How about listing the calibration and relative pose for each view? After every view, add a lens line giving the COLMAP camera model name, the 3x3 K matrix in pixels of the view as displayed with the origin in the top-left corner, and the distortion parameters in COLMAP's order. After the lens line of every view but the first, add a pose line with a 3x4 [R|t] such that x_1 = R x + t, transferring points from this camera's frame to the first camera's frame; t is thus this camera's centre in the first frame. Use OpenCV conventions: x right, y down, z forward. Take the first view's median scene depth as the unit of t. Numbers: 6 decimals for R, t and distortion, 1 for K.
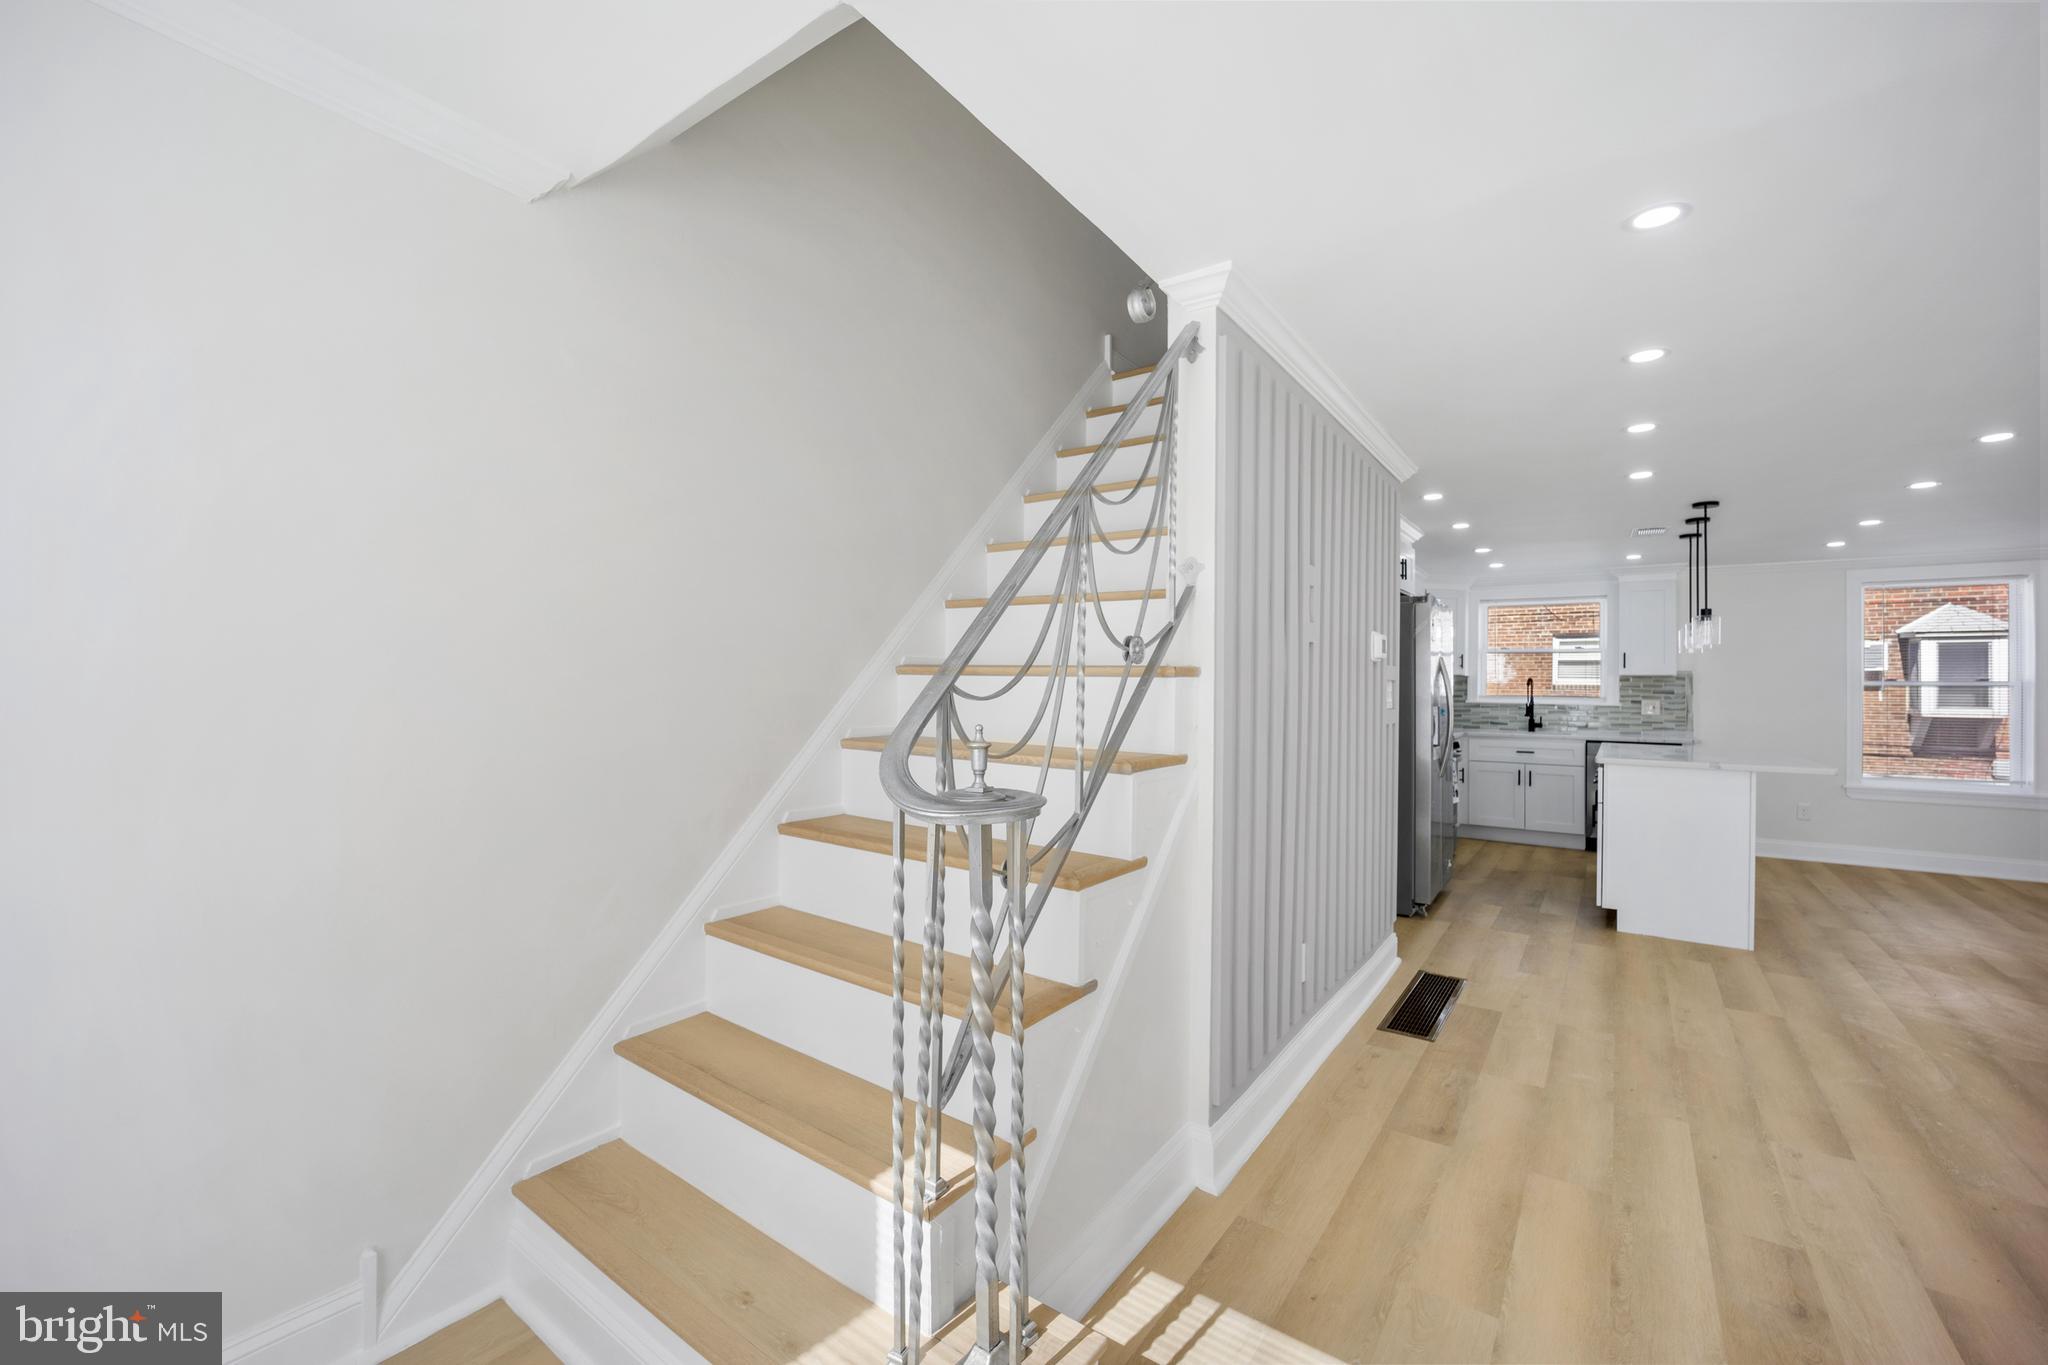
lens RADIAL K [[829.5, 0, 1017.0], [0, 829.5, 666.9], [0, 0, 1]] dist [-0.015219, -0.003415]
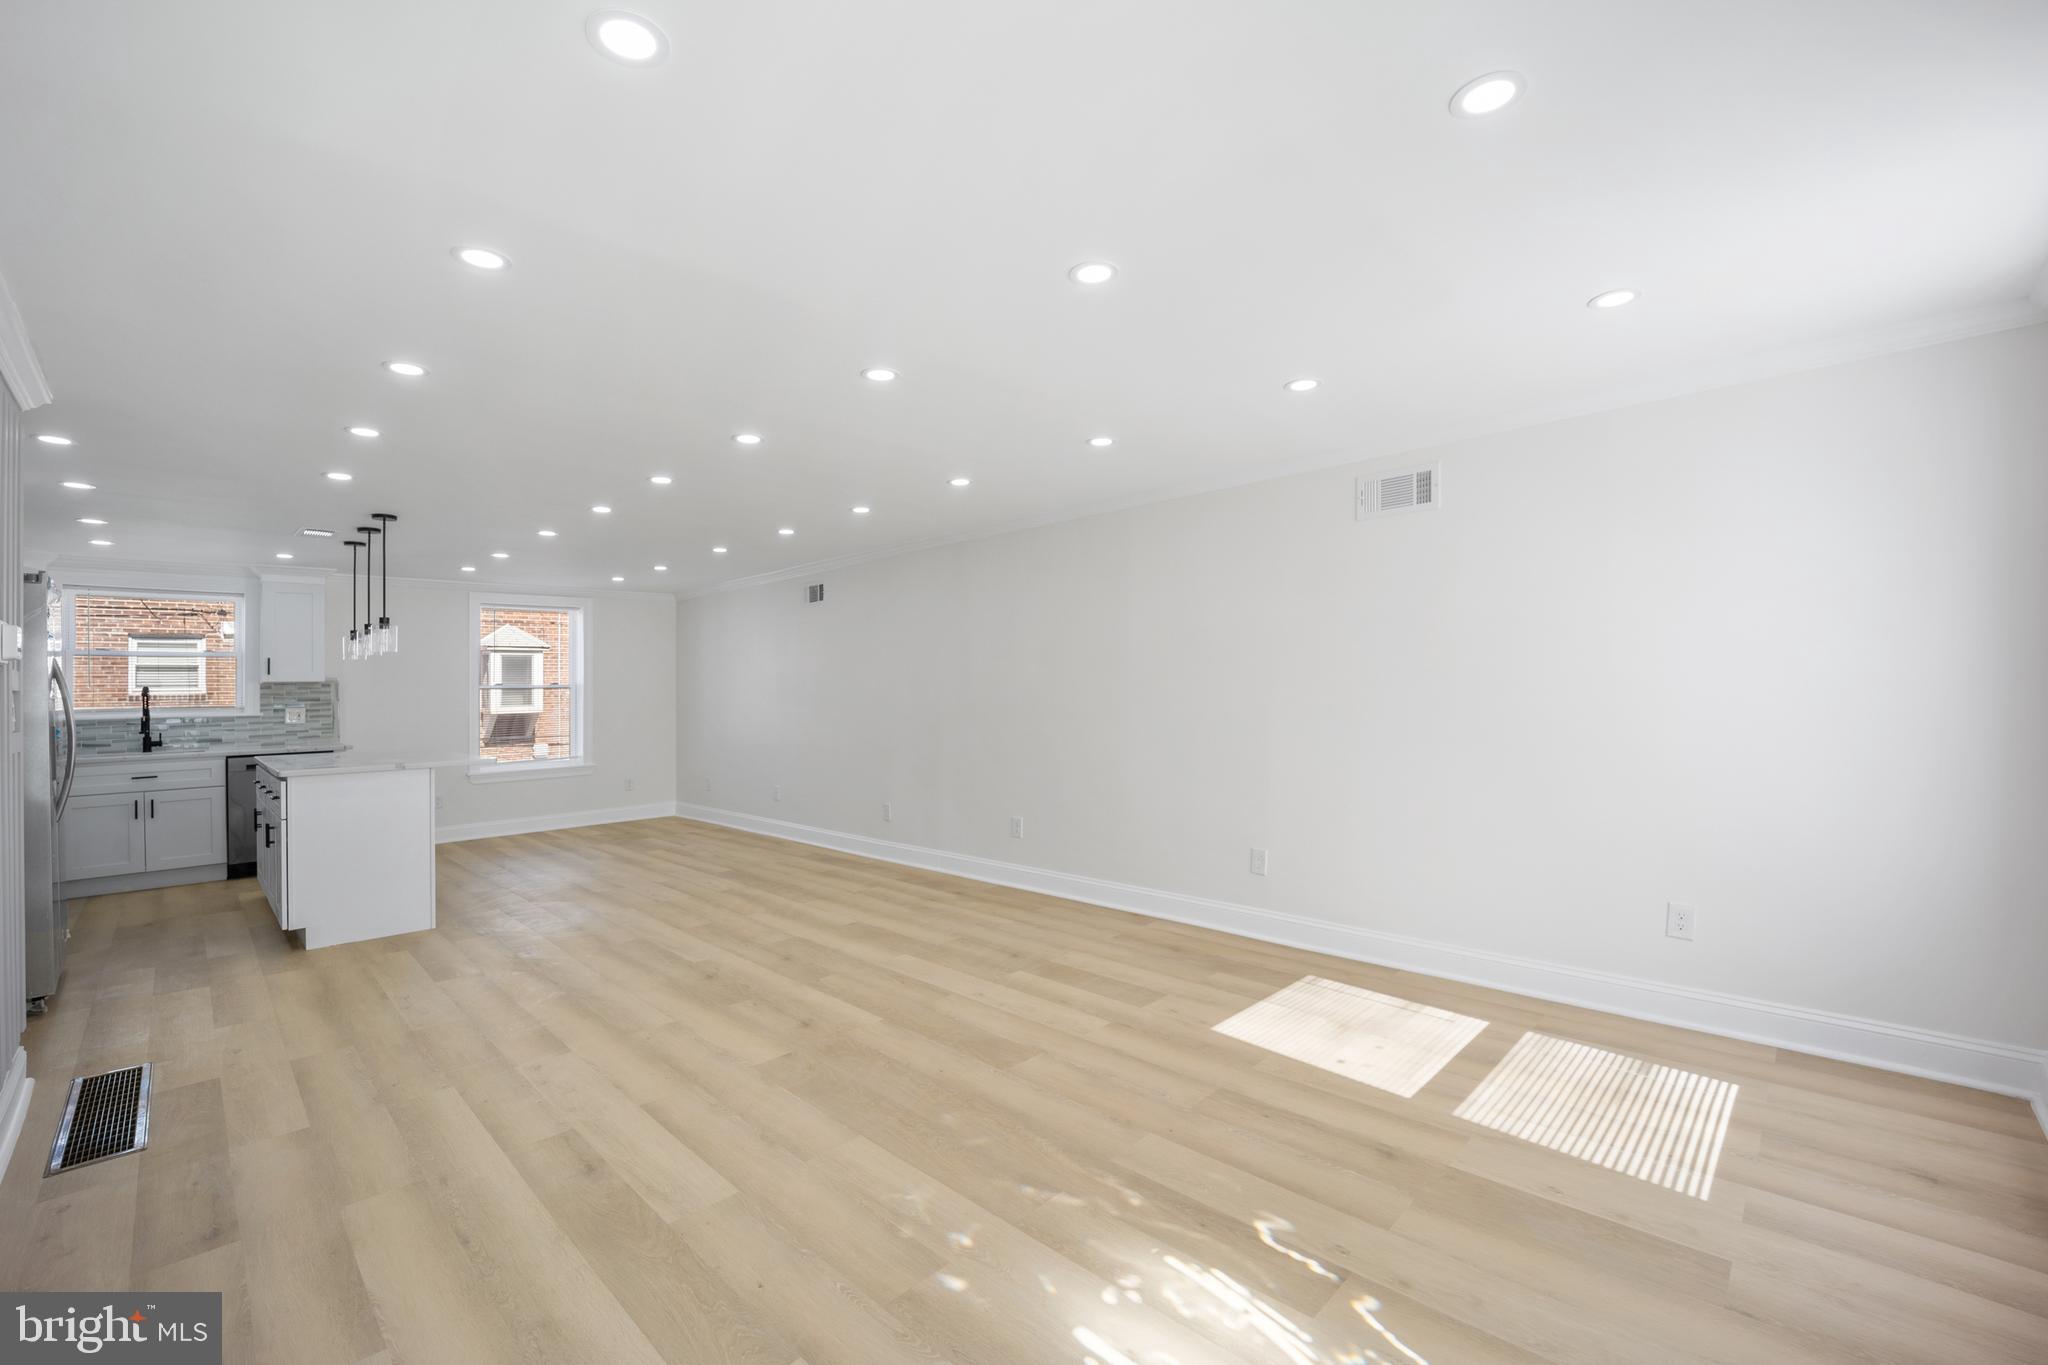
lens RADIAL K [[845.4, 0, 1011.2], [0, 845.4, 686.4], [0, 0, 1]] dist [-0.020707, -0.000374]
pose [[0.152045, -0.012623, 0.988293, -0.077233], [-0.001646, 0.999914, 0.013025, 0.001866], [-0.988372, -0.003607, 0.152011, 0.039721]]
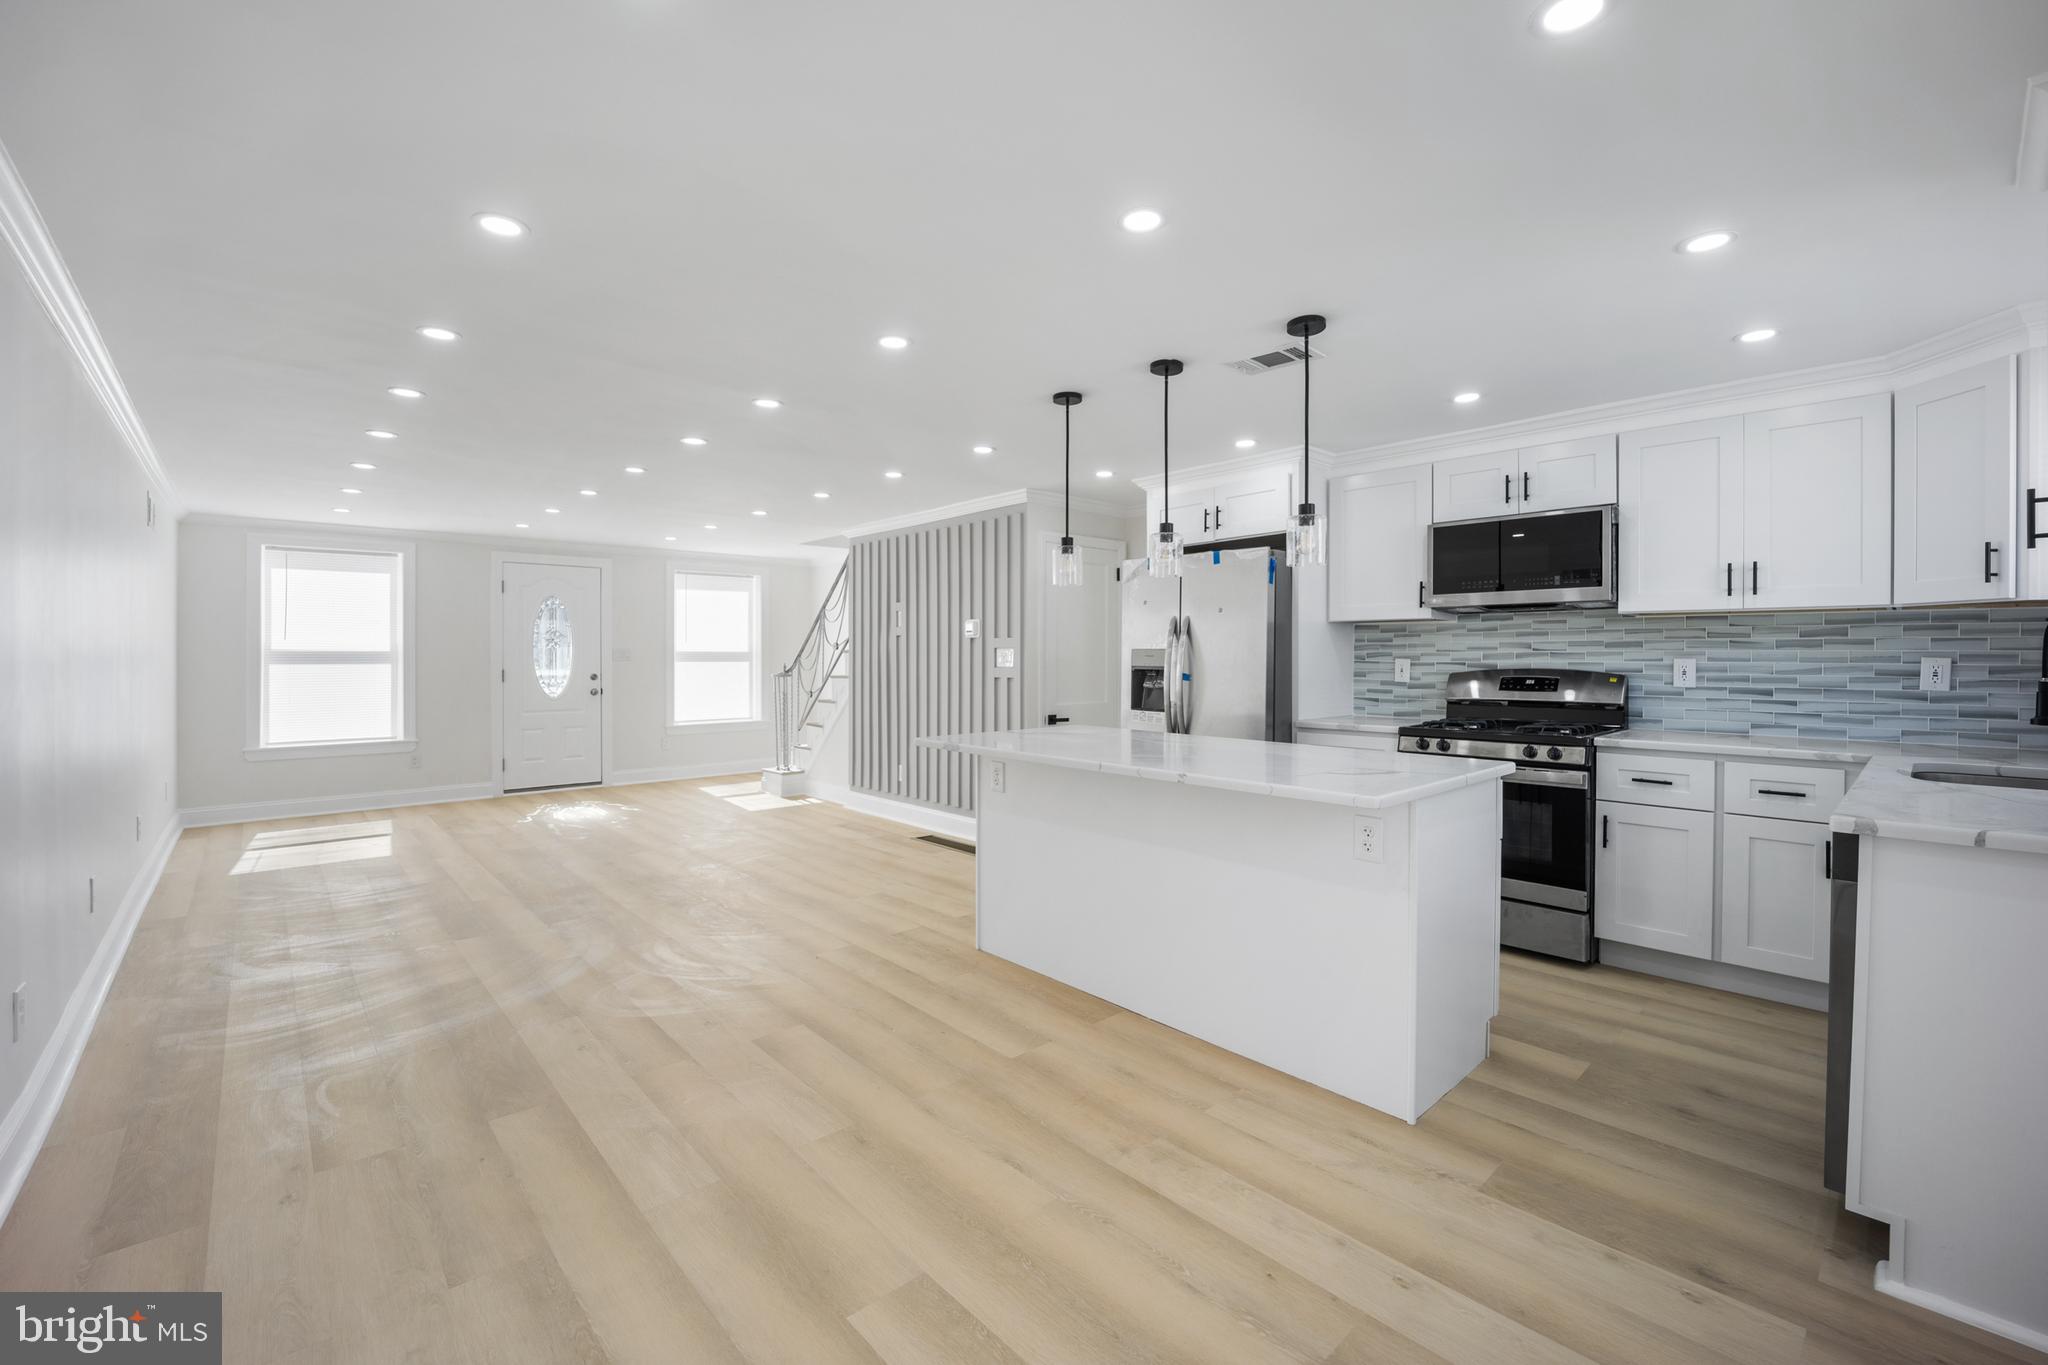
lens RADIAL K [[850.8, 0, 1025.3], [0, 850.8, 661.5], [0, 0, 1]] dist [-0.012299, -0.006869]
pose [[-0.198367, -0.009164, -0.980085, 1.385278], [0.023425, 0.999626, -0.014087, 0.044742], [0.979848, -0.025753, -0.198079, 0.962117]]
